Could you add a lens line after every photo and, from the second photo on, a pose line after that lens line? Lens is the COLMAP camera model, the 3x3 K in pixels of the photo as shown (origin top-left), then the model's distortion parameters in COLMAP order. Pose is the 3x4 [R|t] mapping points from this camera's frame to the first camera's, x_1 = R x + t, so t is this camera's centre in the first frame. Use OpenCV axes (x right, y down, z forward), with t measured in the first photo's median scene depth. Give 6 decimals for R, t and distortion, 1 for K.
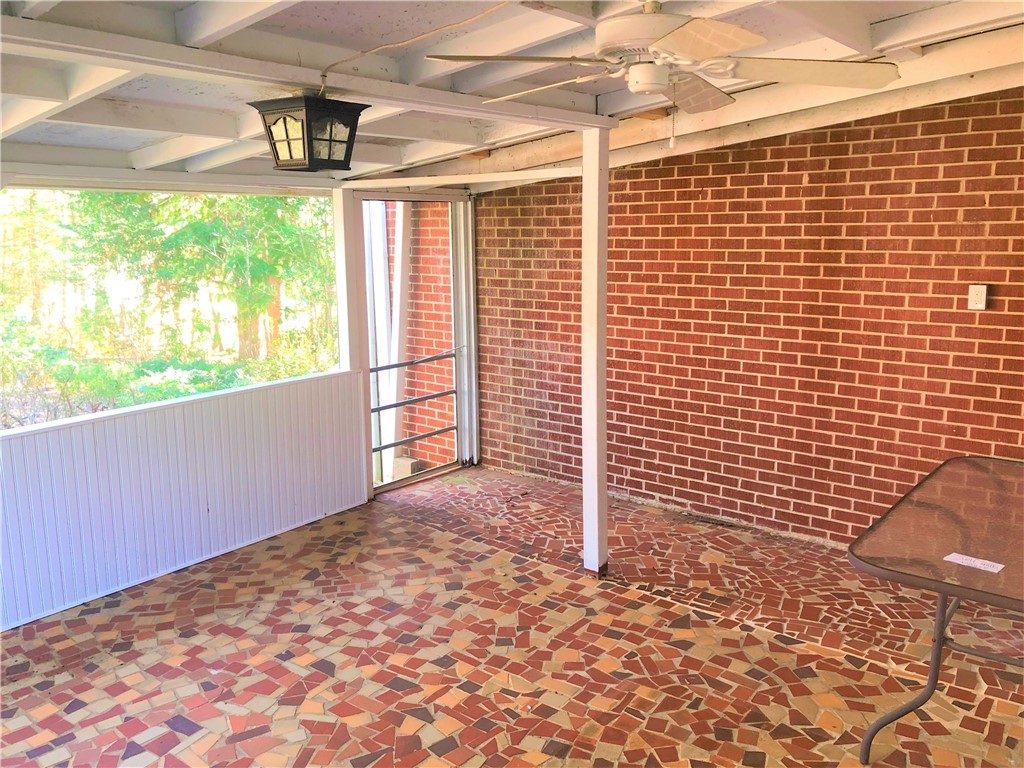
lens RADIAL K [[841.5, 0, 515.1], [0, 841.5, 375.5], [0, 0, 1]] dist [0.042904, -0.020985]
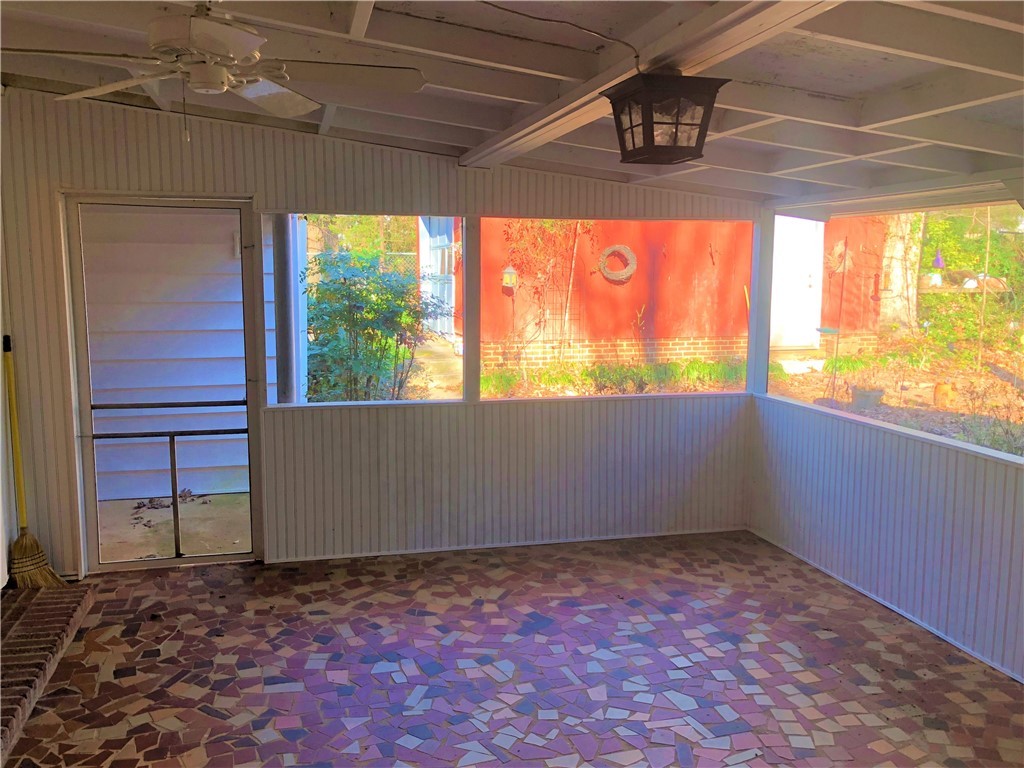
lens RADIAL K [[841.5, 0, 515.1], [0, 841.5, 375.5], [0, 0, 1]] dist [0.042904, -0.020985]
pose [[-0.578853, 0.111969, -0.807708, 0.495901], [-0.148328, 0.959544, 0.239318, -0.181455], [0.801828, 0.258336, -0.538827, 1.174614]]
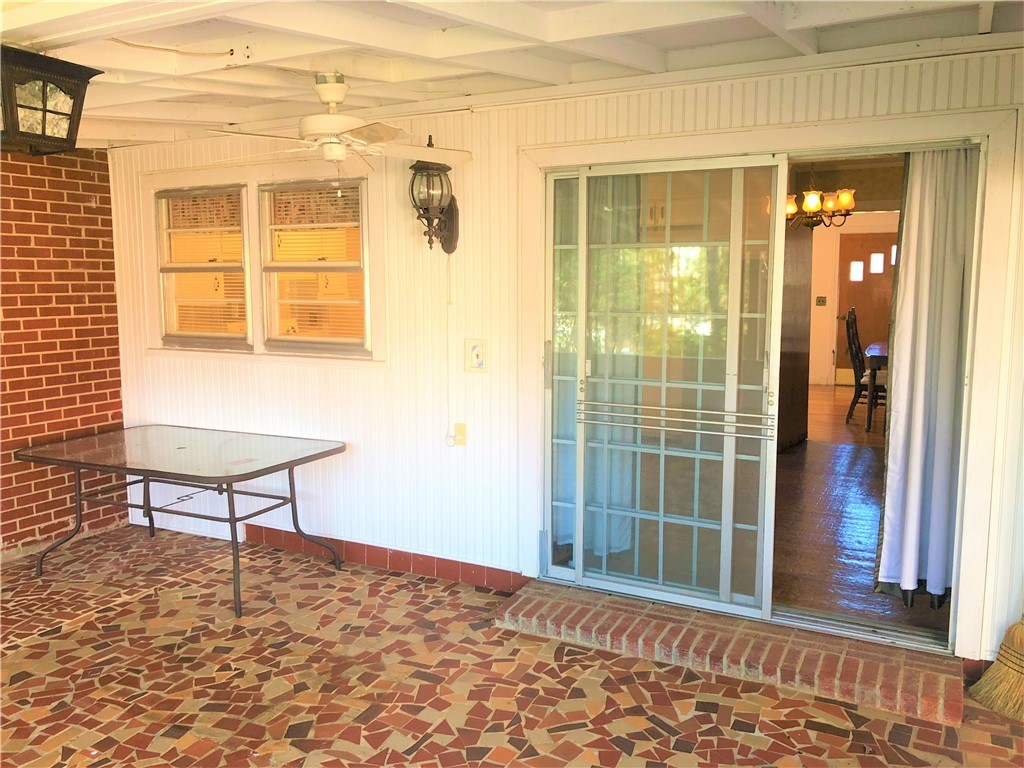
lens RADIAL K [[841.5, 0, 515.1], [0, 841.5, 375.5], [0, 0, 1]] dist [0.042904, -0.020985]
pose [[-0.208761, -0.091603, 0.973667, -0.912666], [0.180267, 0.974939, 0.130373, -0.044533], [-0.961209, 0.202737, -0.187016, 0.629787]]
